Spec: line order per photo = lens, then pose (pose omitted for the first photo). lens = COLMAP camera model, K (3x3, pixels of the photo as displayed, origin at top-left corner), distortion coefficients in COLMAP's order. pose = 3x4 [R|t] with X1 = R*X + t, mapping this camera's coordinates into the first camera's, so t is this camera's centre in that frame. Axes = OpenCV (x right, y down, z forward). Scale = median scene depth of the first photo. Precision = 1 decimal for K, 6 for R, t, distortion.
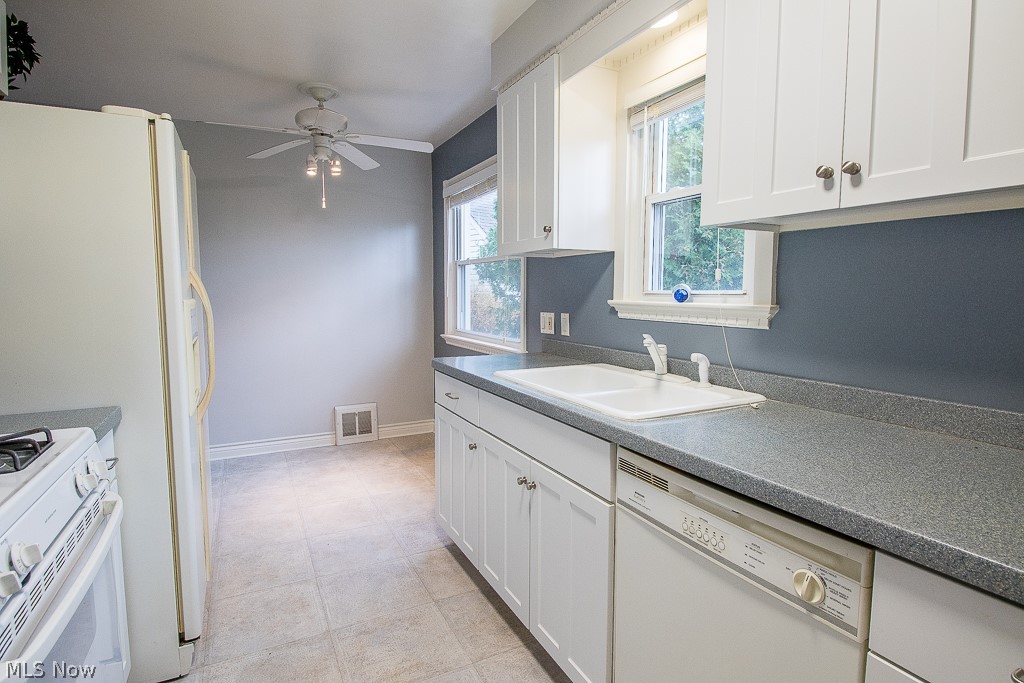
lens RADIAL K [[524.9, 0, 518.7], [0, 524.9, 341.3], [0, 0, 1]] dist [0.003475, -0.007502]
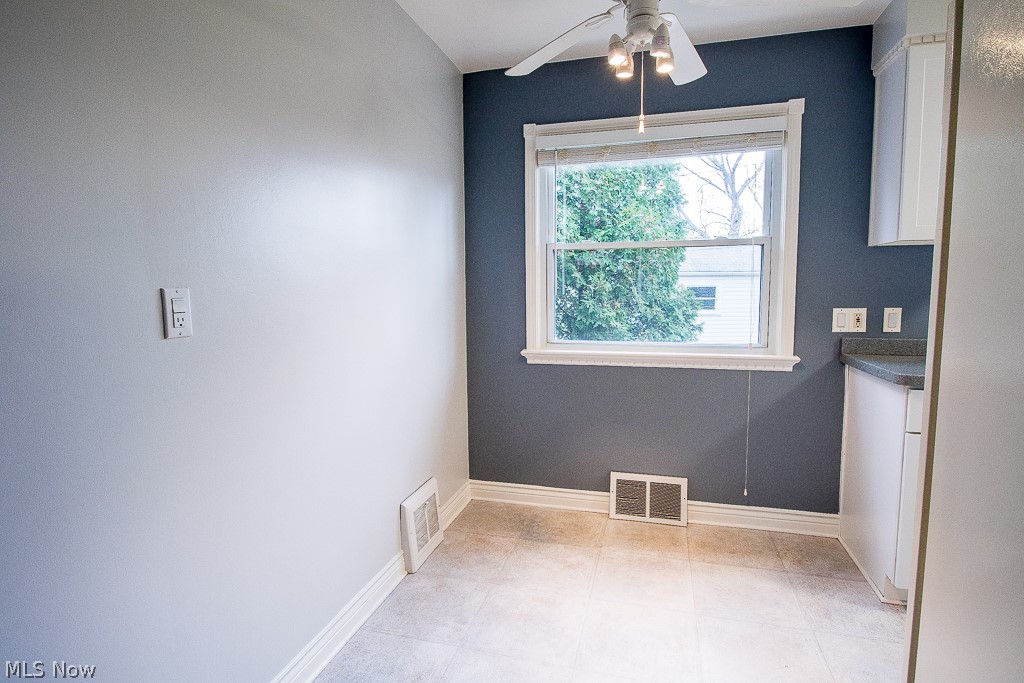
lens RADIAL K [[524.9, 0, 517.3], [0, 524.9, 330.5], [0, 0, 1]] dist [0.003475, -0.007502]
pose [[0.680428, -0.072000, 0.729269, -1.169490], [0.081917, 0.996398, 0.021943, -0.098998], [-0.728222, 0.044809, 0.683875, 0.966438]]
